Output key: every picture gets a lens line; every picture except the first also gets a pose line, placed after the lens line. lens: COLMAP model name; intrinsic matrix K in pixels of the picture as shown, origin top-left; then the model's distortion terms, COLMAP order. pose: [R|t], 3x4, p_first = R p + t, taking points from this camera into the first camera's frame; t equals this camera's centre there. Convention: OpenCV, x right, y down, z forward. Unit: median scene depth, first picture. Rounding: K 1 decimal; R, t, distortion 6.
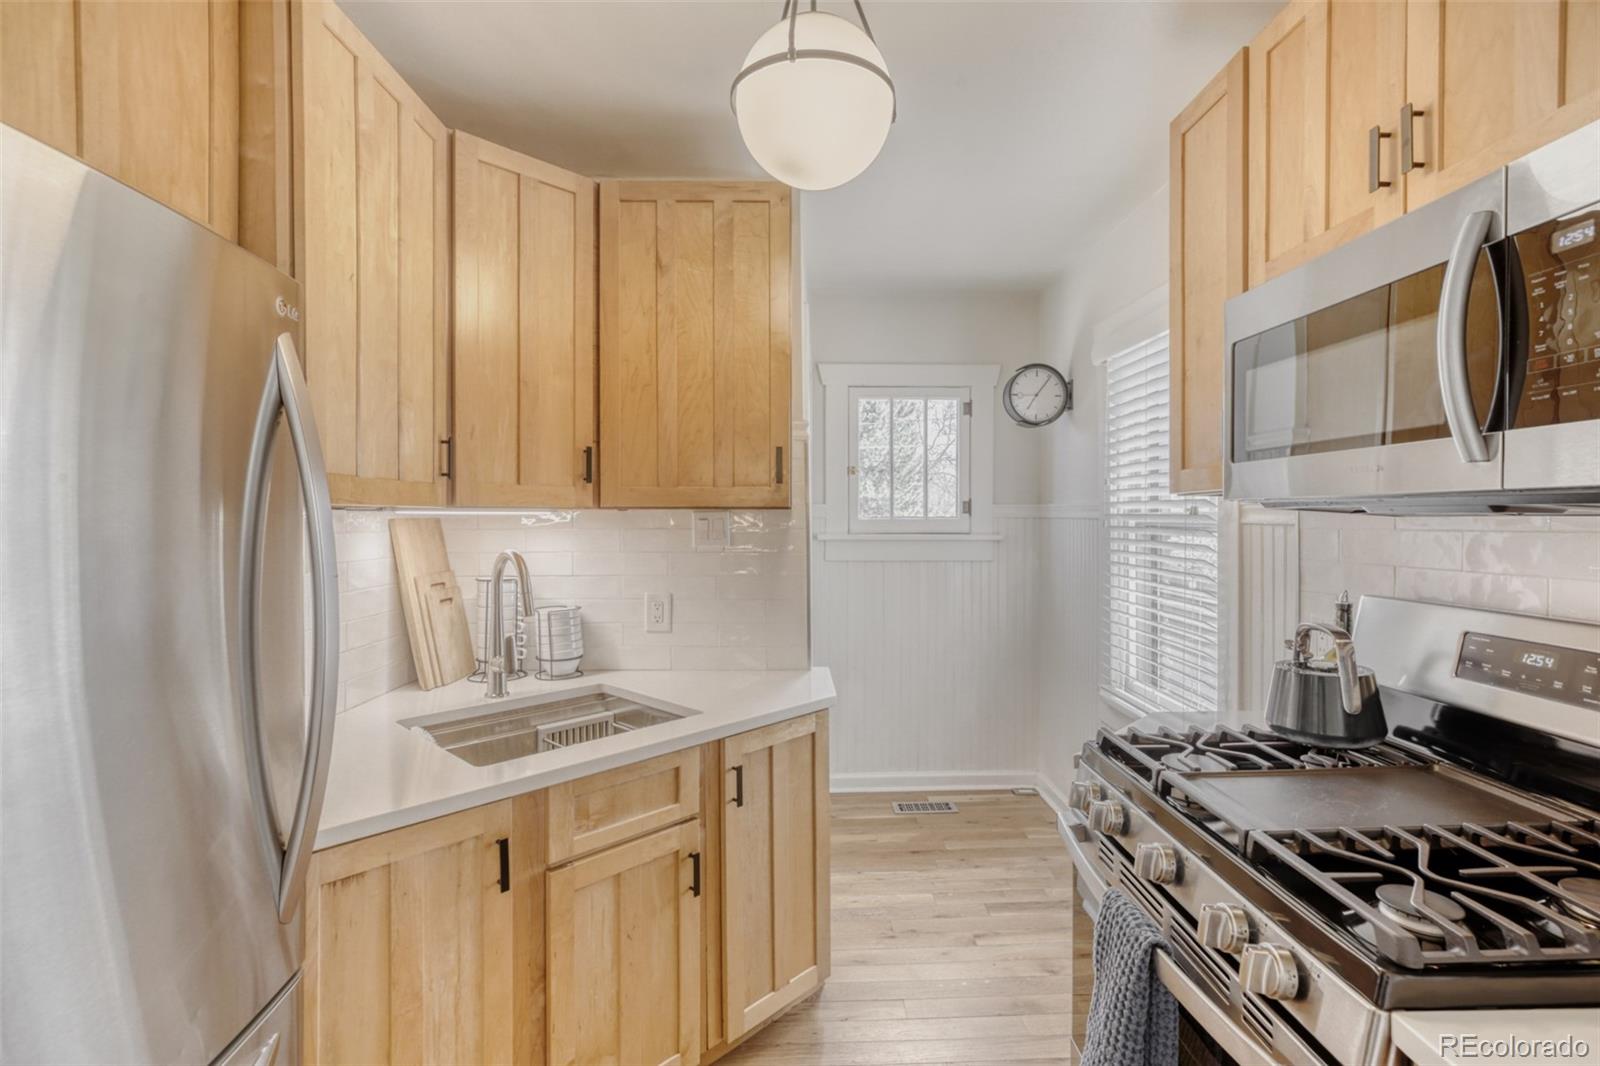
lens RADIAL K [[744.8, 0, 814.3], [0, 744.8, 531.7], [0, 0, 1]] dist [-0.047815, 0.014240]
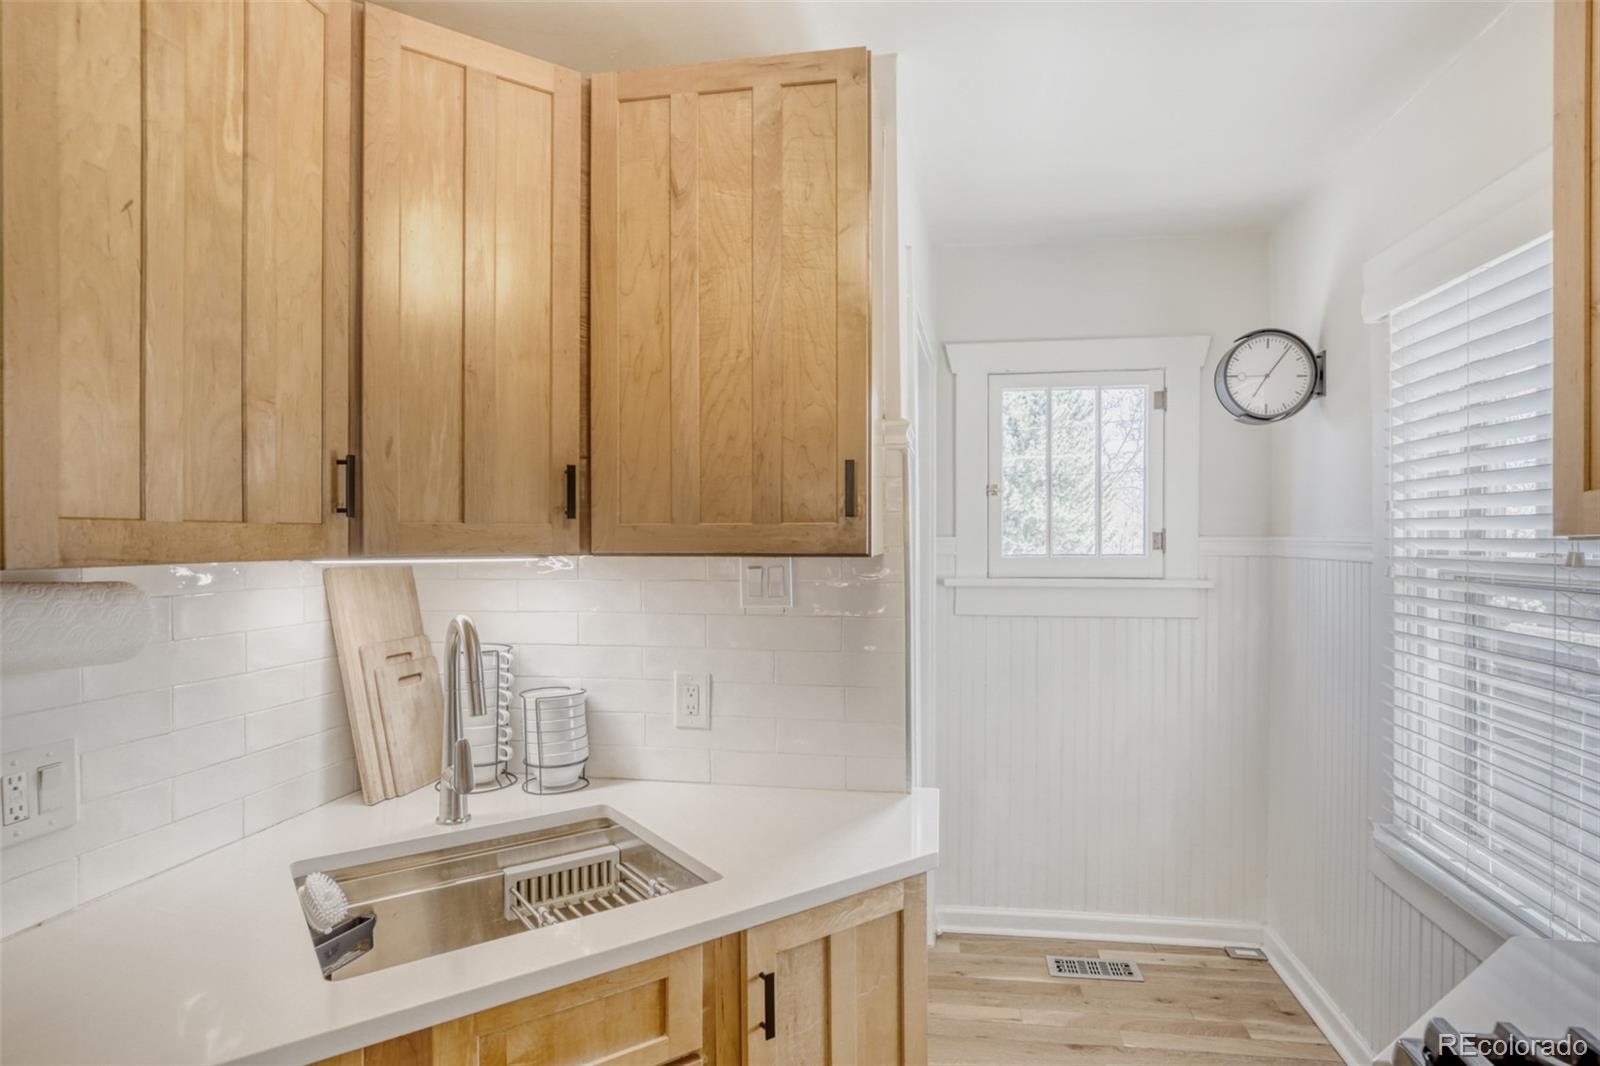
lens RADIAL K [[833.8, 0, 835.5], [0, 833.8, 556.1], [0, 0, 1]] dist [-0.030923, 0.001392]
pose [[0.985217, 0.002272, -0.171299, 0.063099], [-0.001822, 0.999994, 0.002784, -0.033109], [0.171304, -0.002431, 0.985215, 0.285564]]
